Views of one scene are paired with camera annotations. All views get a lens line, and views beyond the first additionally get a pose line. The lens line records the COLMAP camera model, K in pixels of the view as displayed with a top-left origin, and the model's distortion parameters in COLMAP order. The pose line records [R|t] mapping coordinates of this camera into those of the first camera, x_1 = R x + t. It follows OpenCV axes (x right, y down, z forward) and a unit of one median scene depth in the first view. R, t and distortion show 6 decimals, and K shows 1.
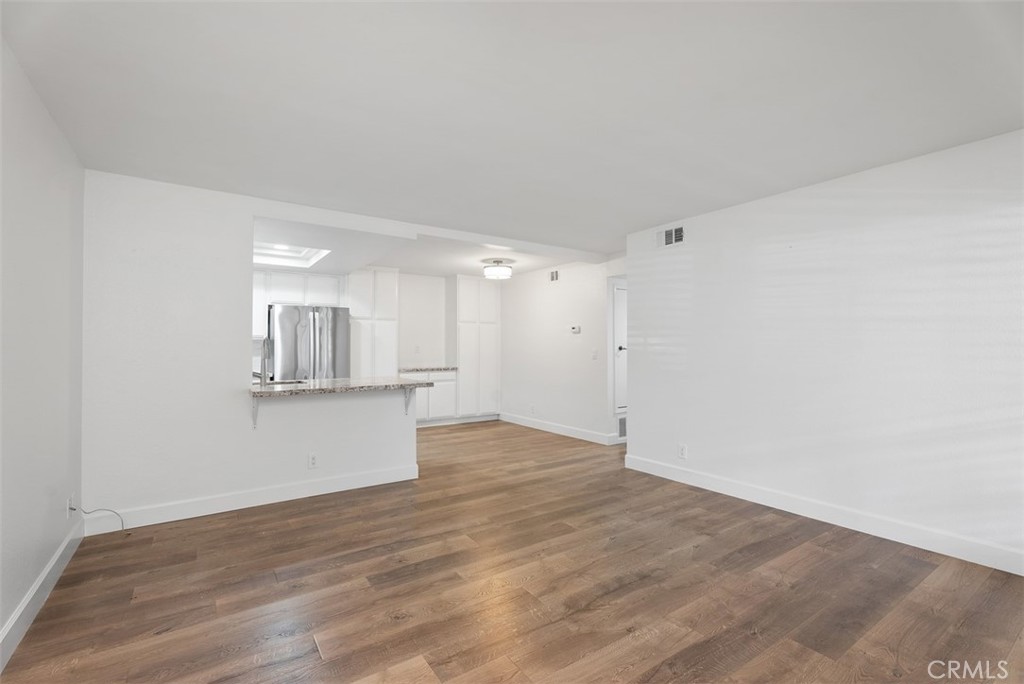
lens RADIAL K [[455.3, 0, 500.3], [0, 455.3, 347.3], [0, 0, 1]] dist [-0.000019, -0.000020]
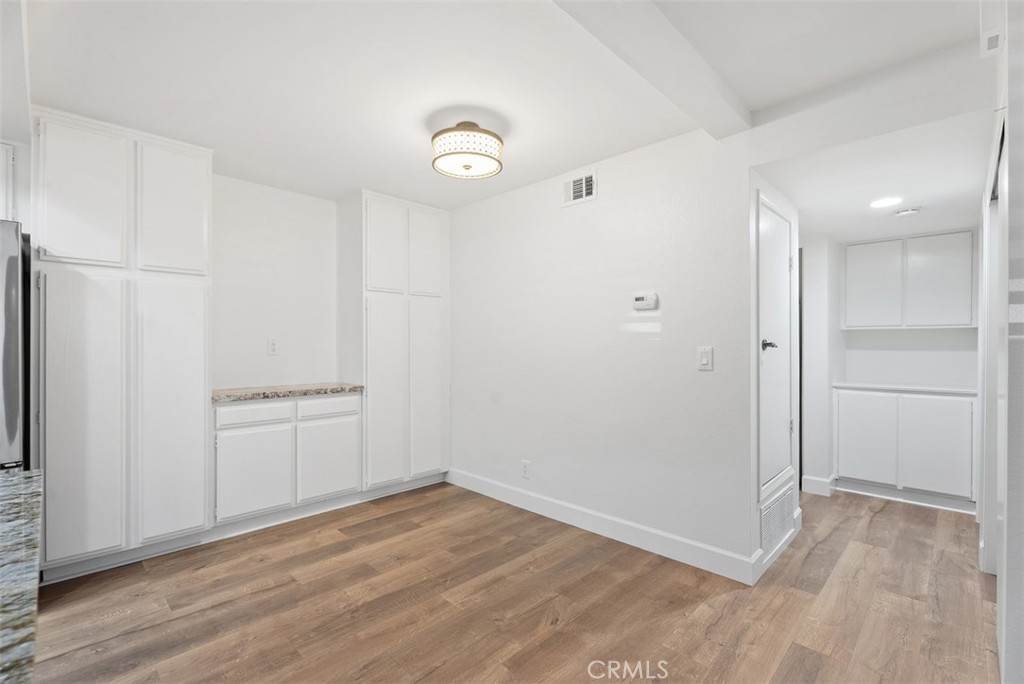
lens RADIAL K [[455.3, 0, 509.0], [0, 455.3, 347.2], [0, 0, 1]] dist [-0.000019, -0.000020]
pose [[0.977493, -0.001515, 0.210963, -0.104965], [0.000800, 0.999994, 0.003475, 0.005306], [-0.210967, -0.003227, 0.977488, 1.150291]]
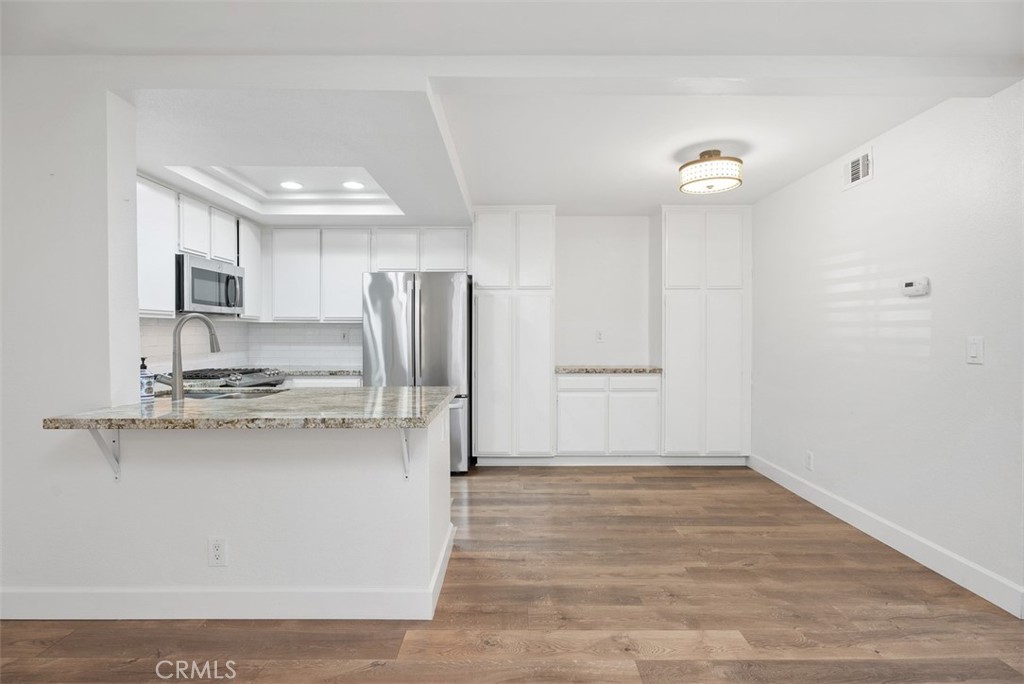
lens RADIAL K [[497.4, 0, 509.3], [0, 497.4, 344.8], [0, 0, 1]] dist [-0.003726, -0.001291]
pose [[0.833607, 0.010321, -0.552262, 0.208447], [0.000652, 0.999806, 0.019670, 0.004256], [0.552358, -0.016757, 0.833439, 0.849258]]
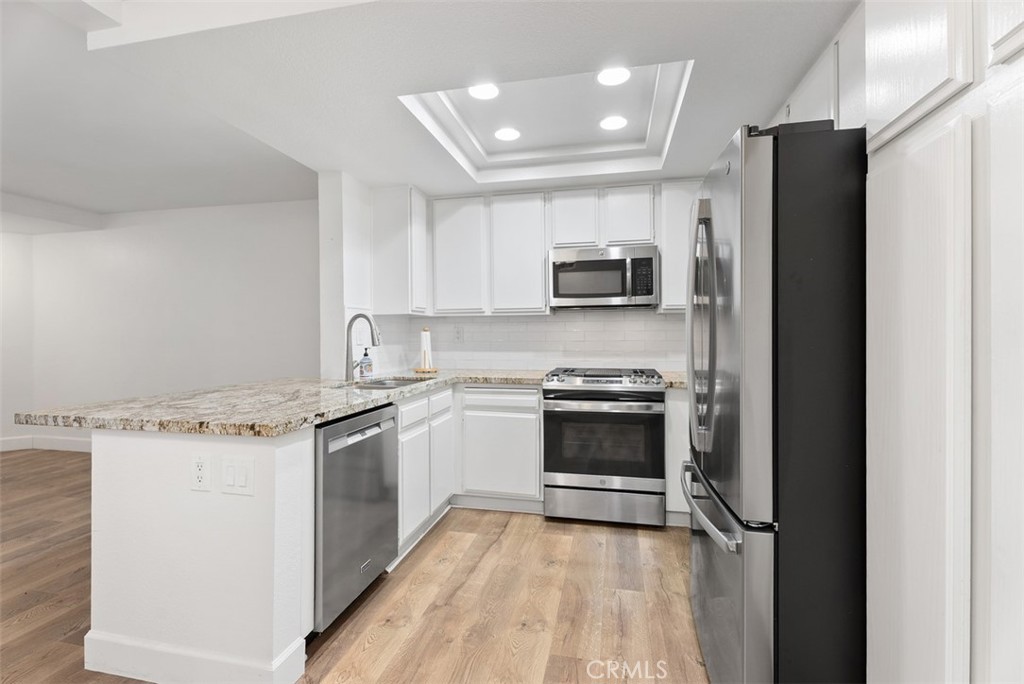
lens RADIAL K [[455.3, 0, 505.4], [0, 455.3, 330.8], [0, 0, 1]] dist [-0.000019, -0.000020]
pose [[-0.717107, 0.001443, -0.696962, -0.224082], [0.005089, 0.999982, -0.003165, 0.007224], [0.696945, -0.005816, -0.717101, 2.047379]]
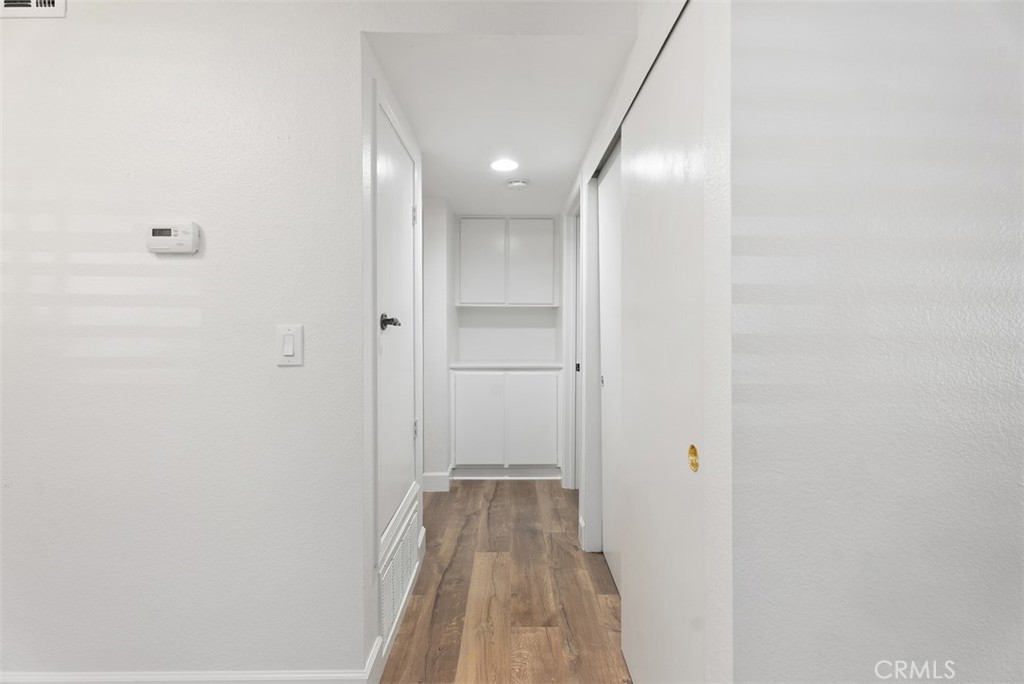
lens RADIAL K [[455.3, 0, 516.5], [0, 455.3, 316.6], [0, 0, 1]] dist [-0.000019, -0.000020]
pose [[0.529228, 0.010675, 0.848412, 0.121426], [0.004767, 0.999868, -0.015554, 0.007436], [-0.848466, 0.012276, 0.529107, 1.410887]]
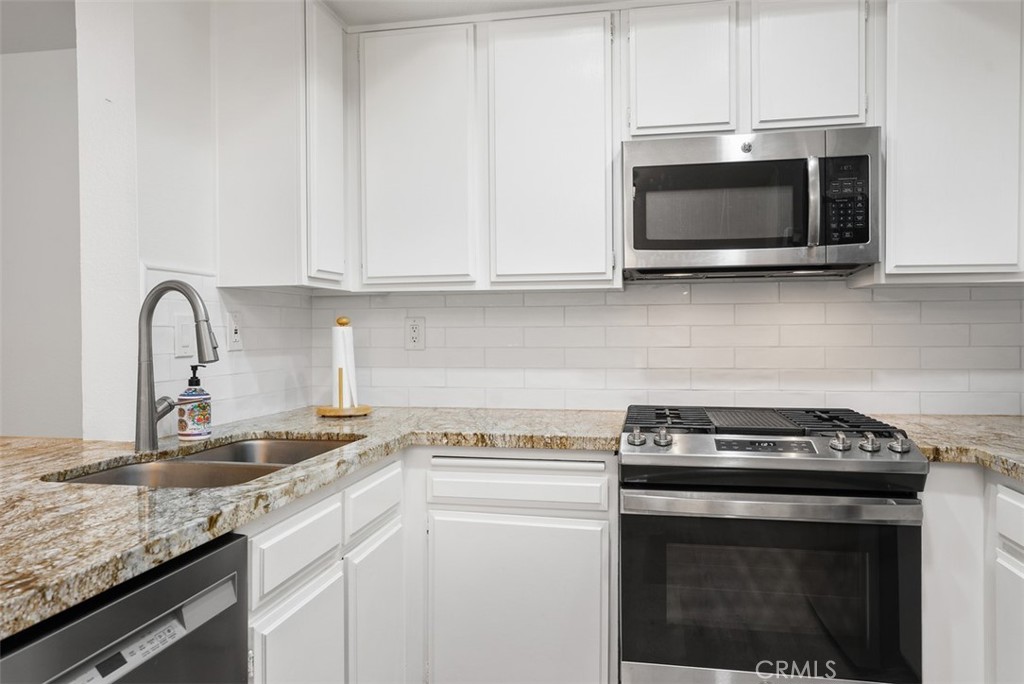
lens RADIAL K [[712.7, 0, 505.2], [0, 712.7, 331.8], [0, 0, 1]] dist [0.001496, 0.006150]
pose [[-0.695981, 0.007543, -0.718020, -0.420380], [0.004018, 0.999970, 0.006611, 0.006477], [0.718049, 0.001716, -0.695991, 1.788424]]
